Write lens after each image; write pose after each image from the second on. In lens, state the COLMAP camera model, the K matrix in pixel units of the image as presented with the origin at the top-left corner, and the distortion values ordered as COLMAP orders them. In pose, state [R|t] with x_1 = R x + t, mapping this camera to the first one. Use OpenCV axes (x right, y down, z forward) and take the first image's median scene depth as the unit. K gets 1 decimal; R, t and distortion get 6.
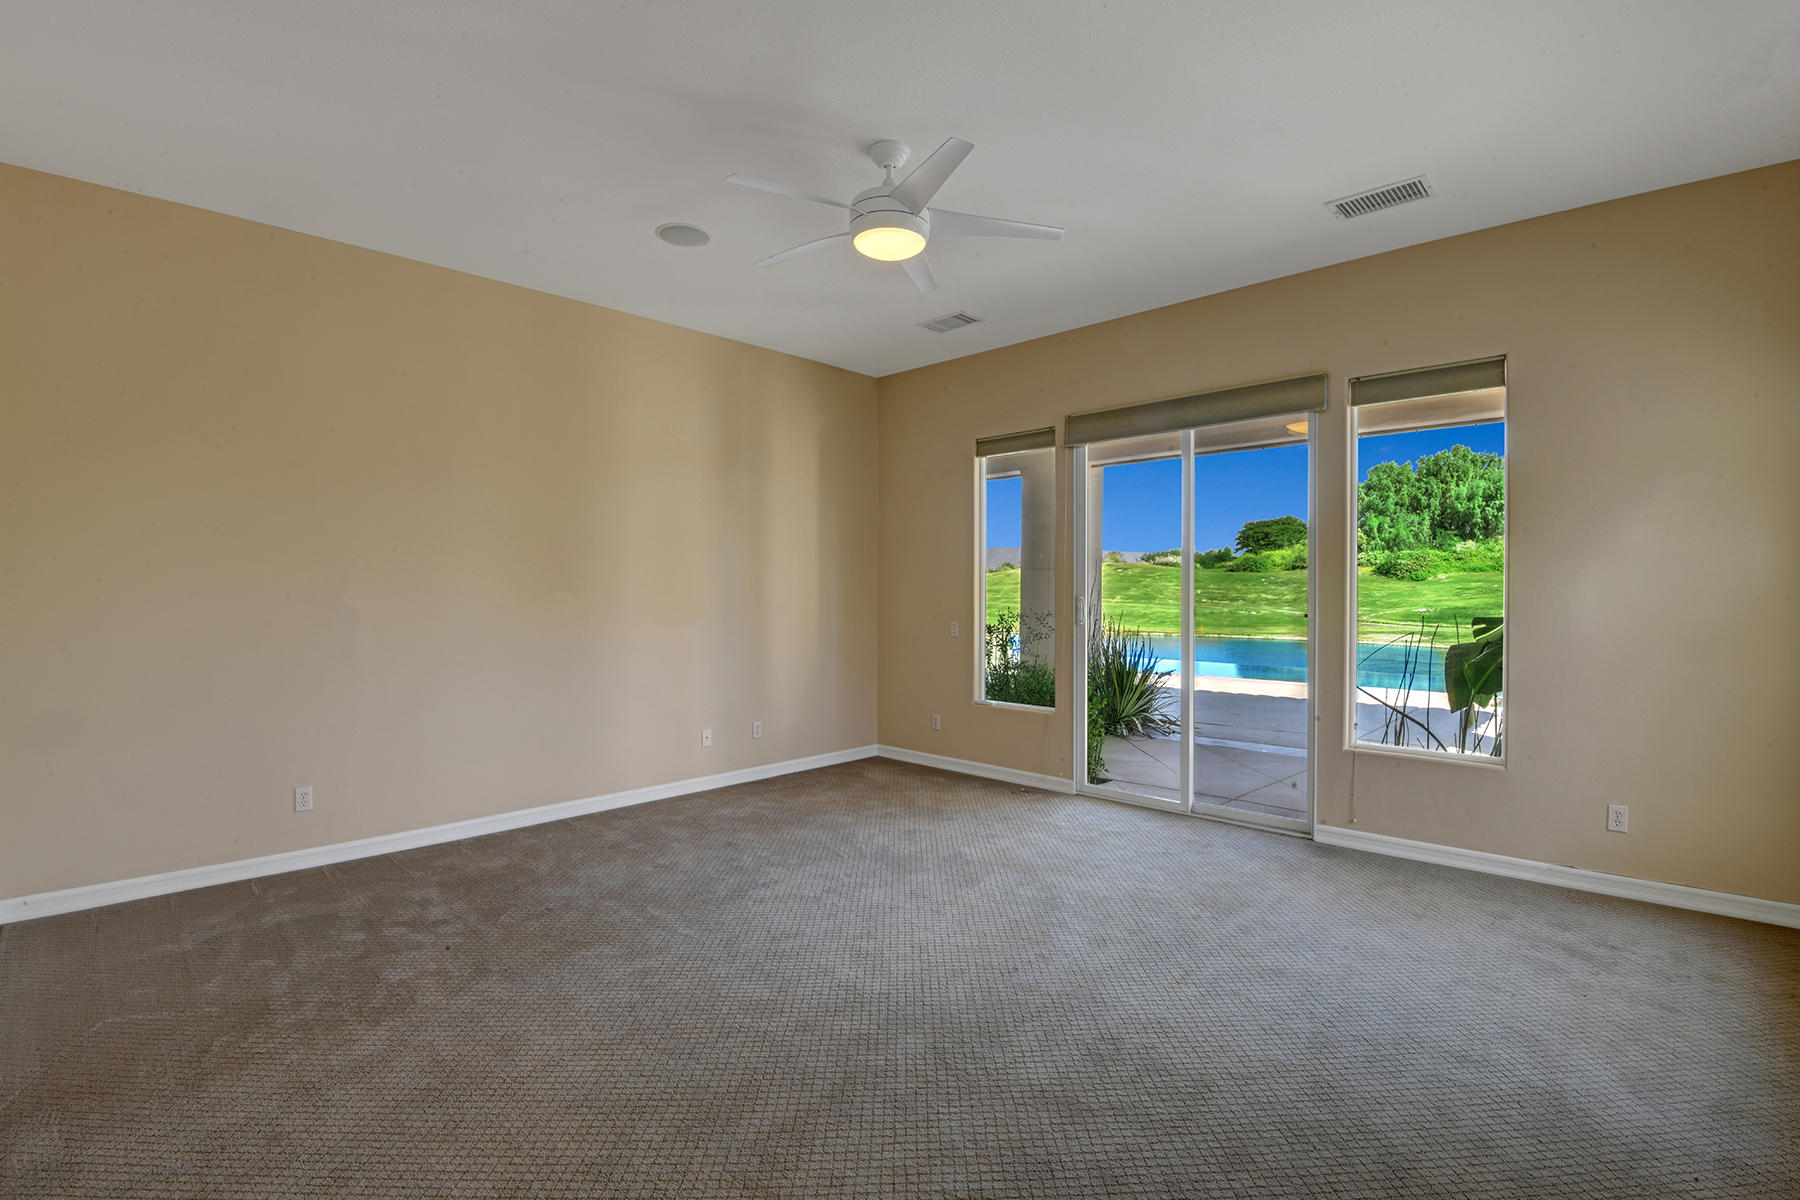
lens RADIAL K [[841.1, 0, 909.6], [0, 841.1, 596.9], [0, 0, 1]] dist [-0.000484, -0.027325]
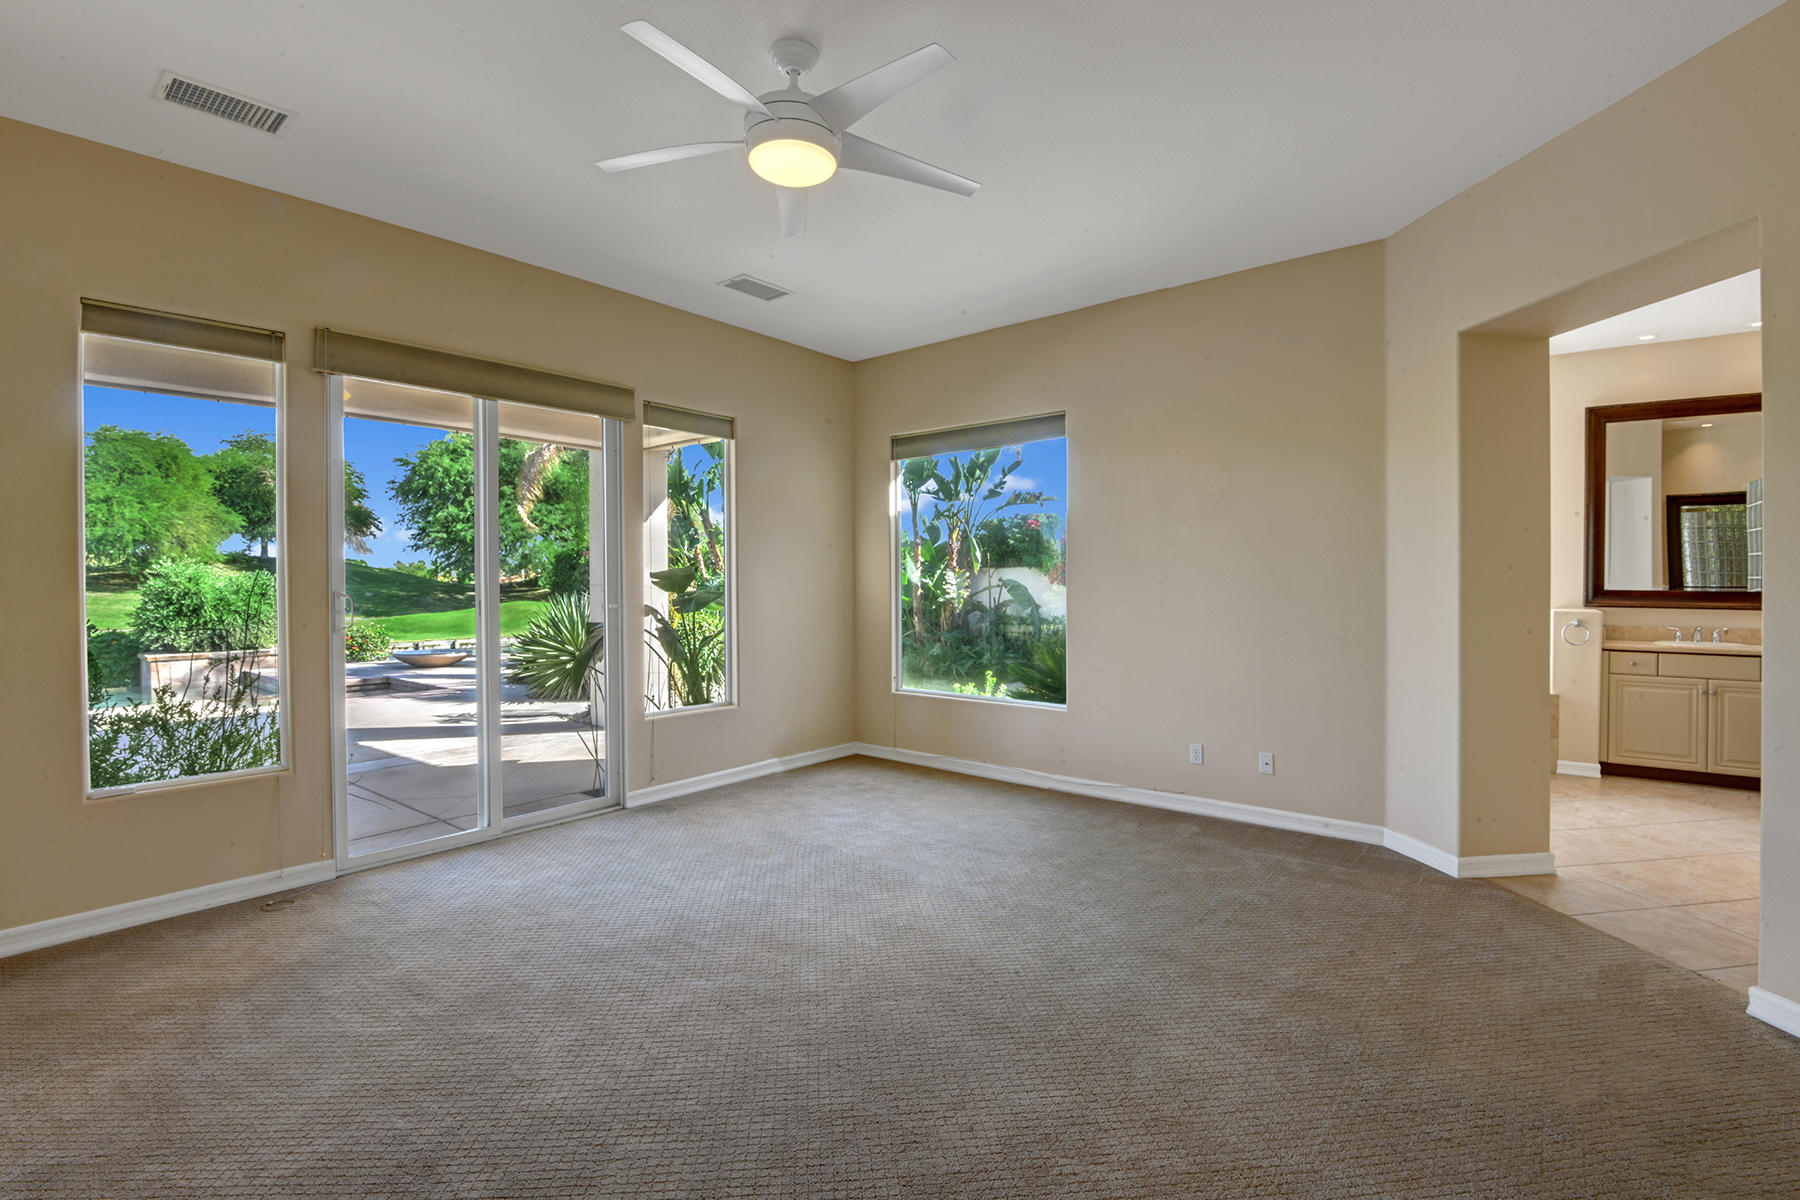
lens RADIAL K [[841.1, 0, 909.6], [0, 841.1, 596.9], [0, 0, 1]] dist [-0.000484, -0.027325]
pose [[-0.103071, -0.020373, 0.994465, -0.614586], [0.006893, 0.999752, 0.021195, -0.009534], [-0.994650, 0.009039, -0.102905, 0.689454]]
